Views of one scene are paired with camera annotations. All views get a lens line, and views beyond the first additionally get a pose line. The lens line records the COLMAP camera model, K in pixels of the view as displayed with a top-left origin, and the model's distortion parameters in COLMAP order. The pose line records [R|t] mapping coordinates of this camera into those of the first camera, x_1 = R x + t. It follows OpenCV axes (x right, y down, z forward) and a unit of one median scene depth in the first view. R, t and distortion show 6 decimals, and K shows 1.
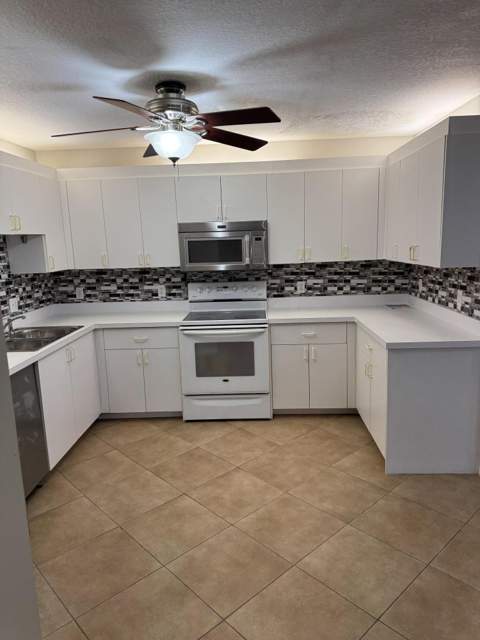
lens RADIAL K [[448.1, 0, 242.7], [0, 448.1, 320.7], [0, 0, 1]] dist [0.135163, -0.195259]
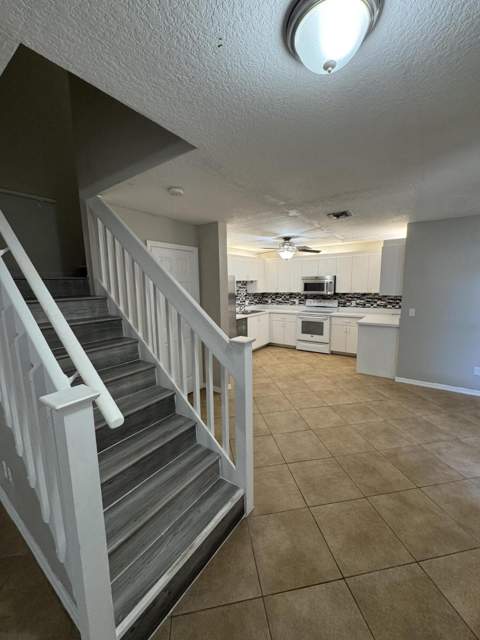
lens RADIAL K [[257.2, 0, 241.1], [0, 257.2, 319.3], [0, 0, 1]] dist [-0.003050, 0.000075]
pose [[0.838314, 0.093296, -0.537146, 0.408230], [-0.107547, 0.994188, 0.004833, 0.071984], [0.534476, 0.053717, 0.843475, -0.487564]]
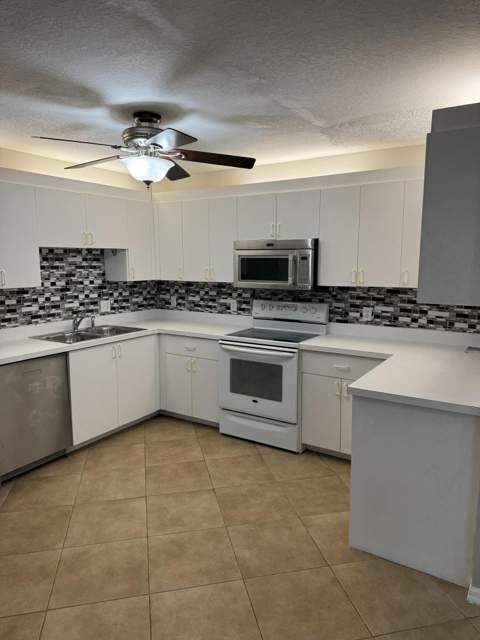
lens RADIAL K [[448.1, 0, 242.7], [0, 448.1, 320.7], [0, 0, 1]] dist [0.135163, -0.195259]
pose [[0.863389, 0.101934, -0.494135, 0.399641], [-0.118401, 0.992964, -0.002042, -0.034676], [0.490450, 0.060270, 0.869383, 0.125953]]
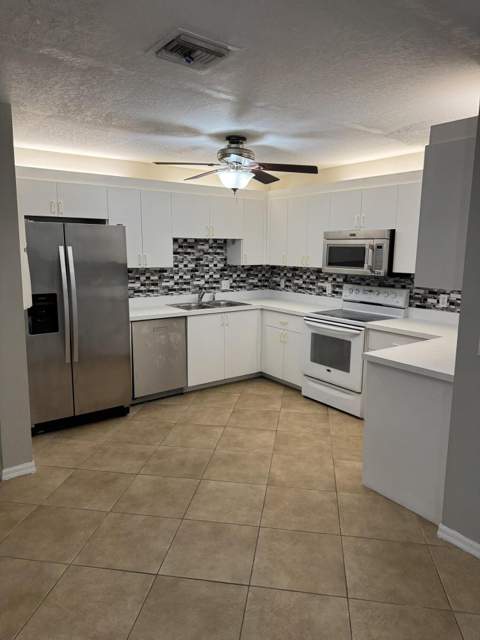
lens RADIAL K [[448.1, 0, 242.7], [0, 448.1, 320.7], [0, 0, 1]] dist [0.135163, -0.195259]
pose [[0.621762, 0.169329, -0.764683, 0.669510], [-0.169731, 0.982278, 0.079504, -0.043431], [0.764594, 0.080358, 0.639484, 0.094249]]
